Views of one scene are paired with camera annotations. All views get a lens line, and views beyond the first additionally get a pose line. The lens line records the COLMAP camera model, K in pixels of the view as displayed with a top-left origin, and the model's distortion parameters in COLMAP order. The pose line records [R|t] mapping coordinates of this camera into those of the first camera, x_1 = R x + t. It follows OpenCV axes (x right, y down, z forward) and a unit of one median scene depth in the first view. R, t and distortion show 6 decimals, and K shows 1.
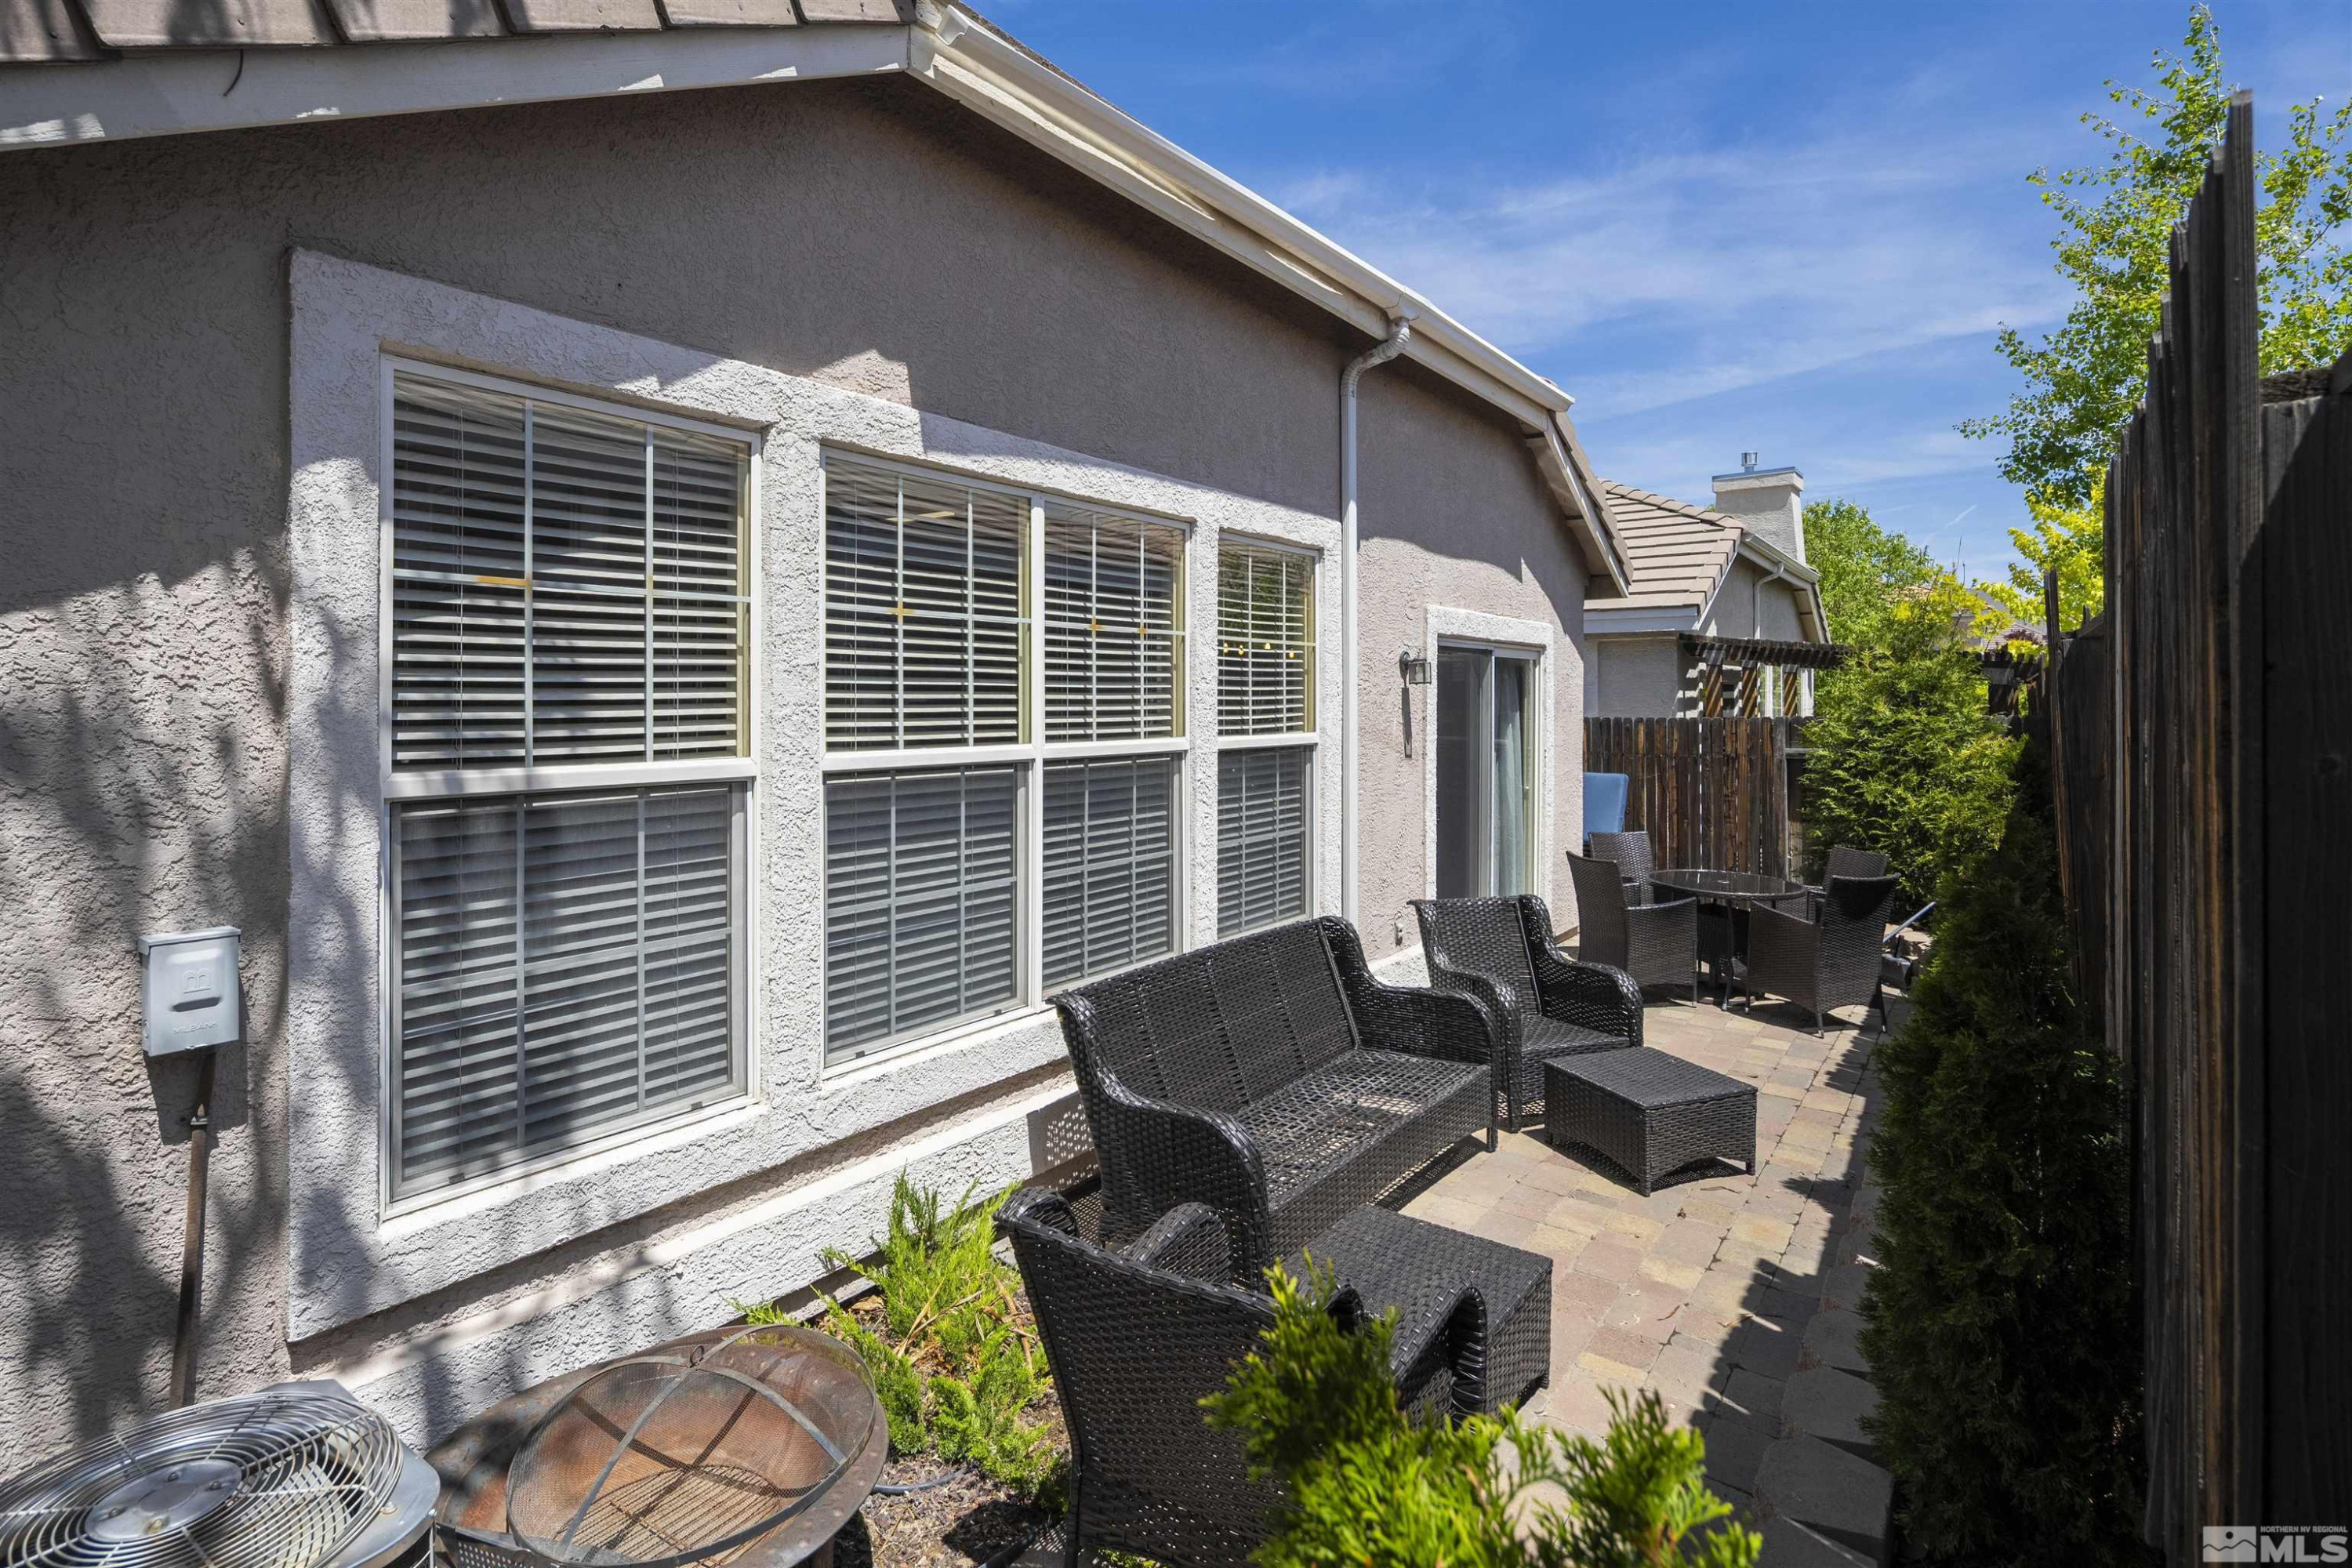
lens RADIAL K [[1095.9, 0, 1185.1], [0, 1095.9, 701.7], [0, 0, 1]] dist [-0.002513, -0.000155]
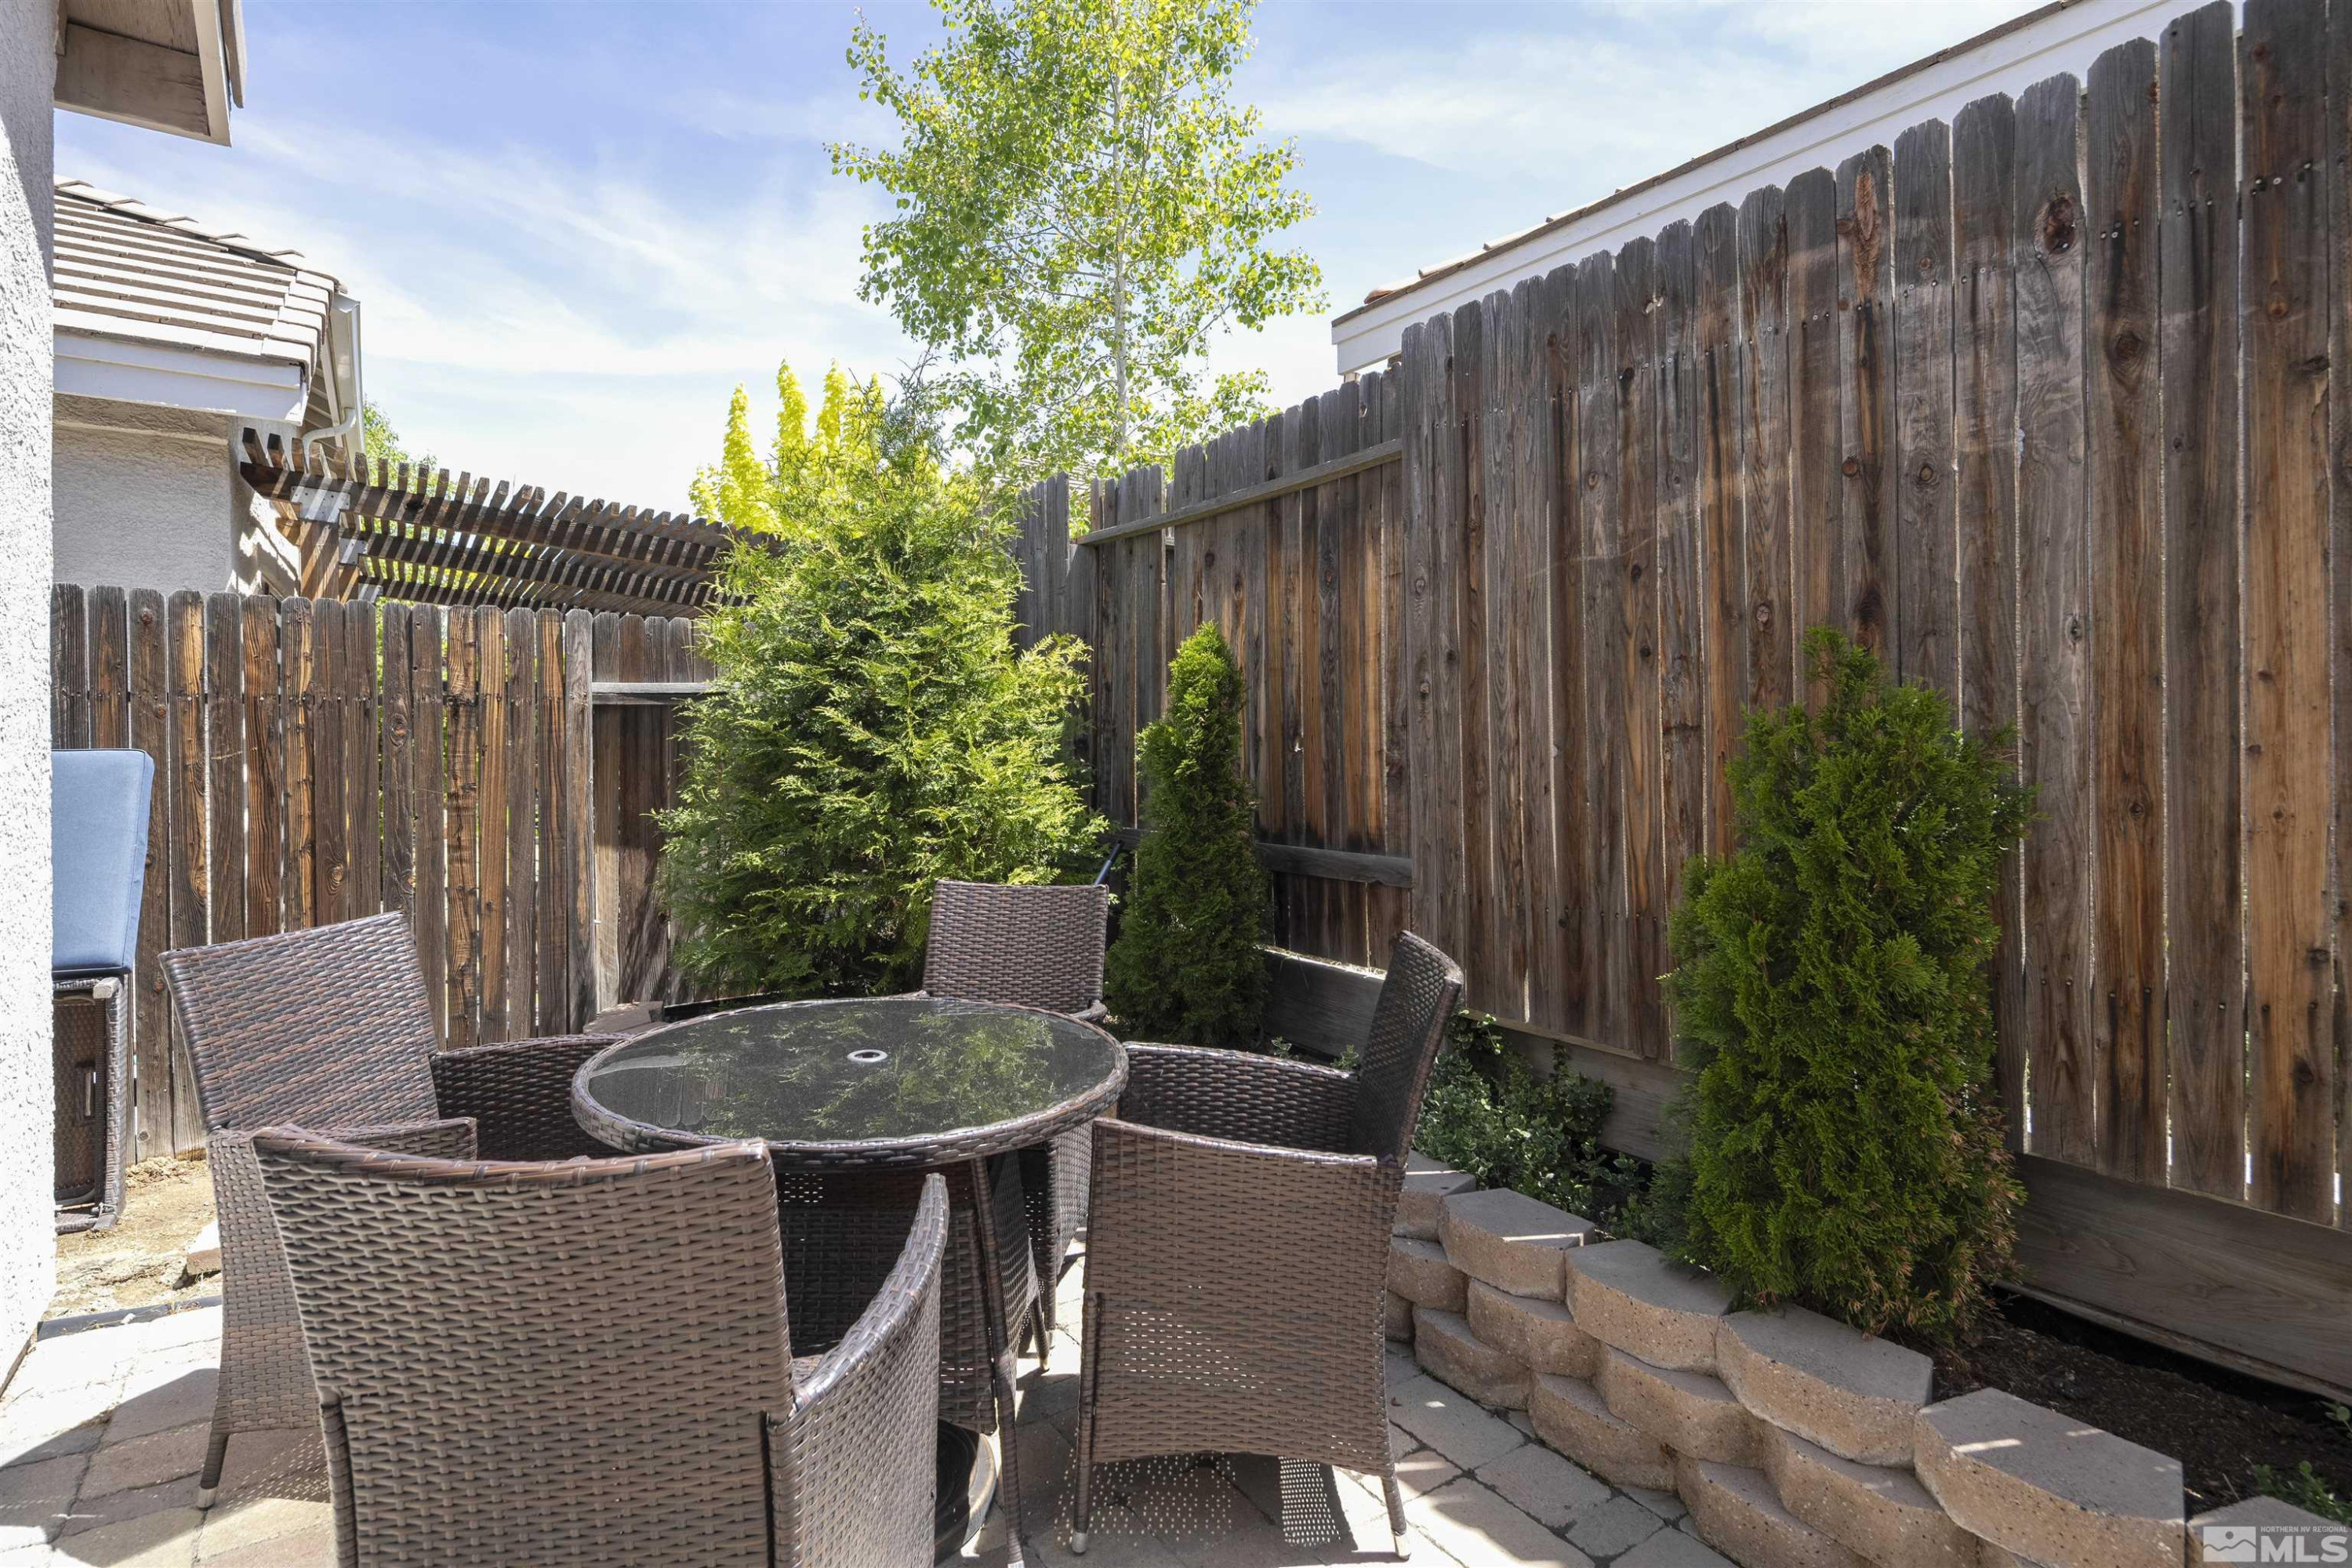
lens RADIAL K [[1134.7, 0, 1165.1], [0, 1134.7, 742.0], [0, 0, 1]] dist [-0.001899, -0.000617]
pose [[0.321920, -0.005493, 0.946751, 0.214183], [-0.005765, 0.999953, 0.007762, 0.072478], [-0.946749, -0.007957, 0.321874, 0.730739]]
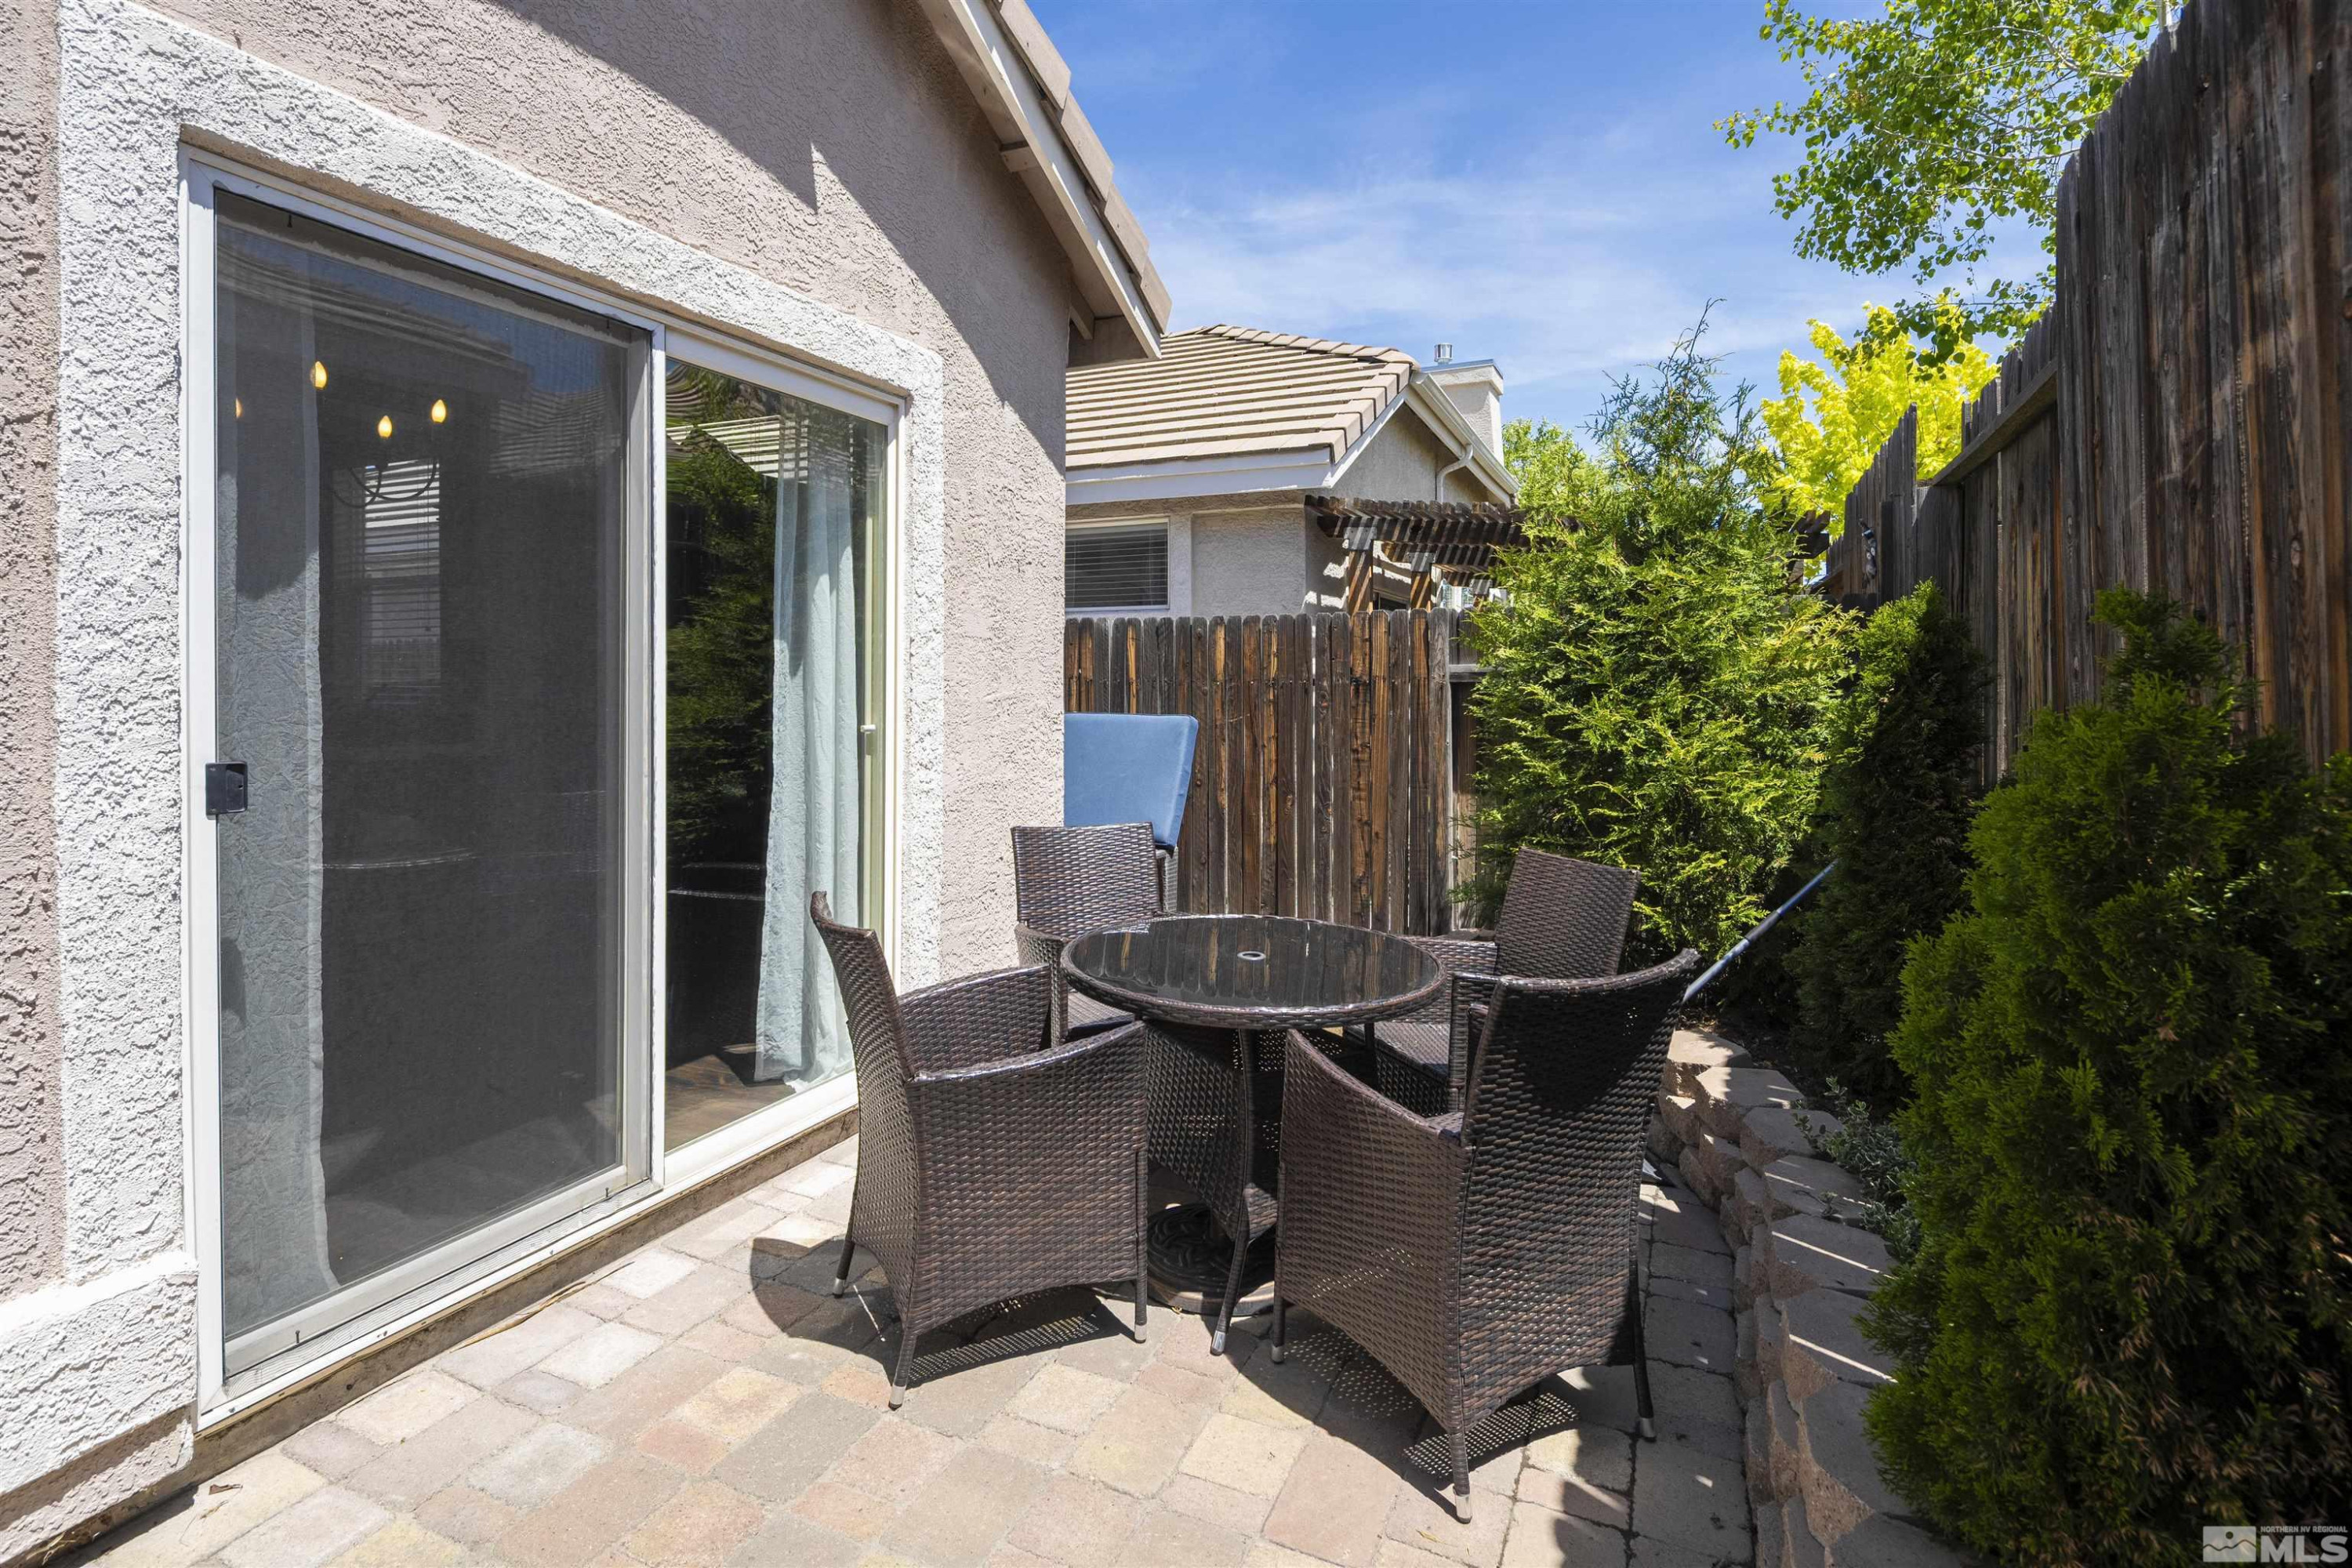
lens RADIAL K [[1135.1, 0, 1172.7], [0, 1135.1, 688.7], [0, 0, 1]] dist [-0.000450, -0.000444]
pose [[0.975408, 0.000633, 0.220406, 0.328440], [-0.001441, 0.999993, 0.003504, 0.061902], [-0.220402, -0.003736, 0.975402, 0.542515]]
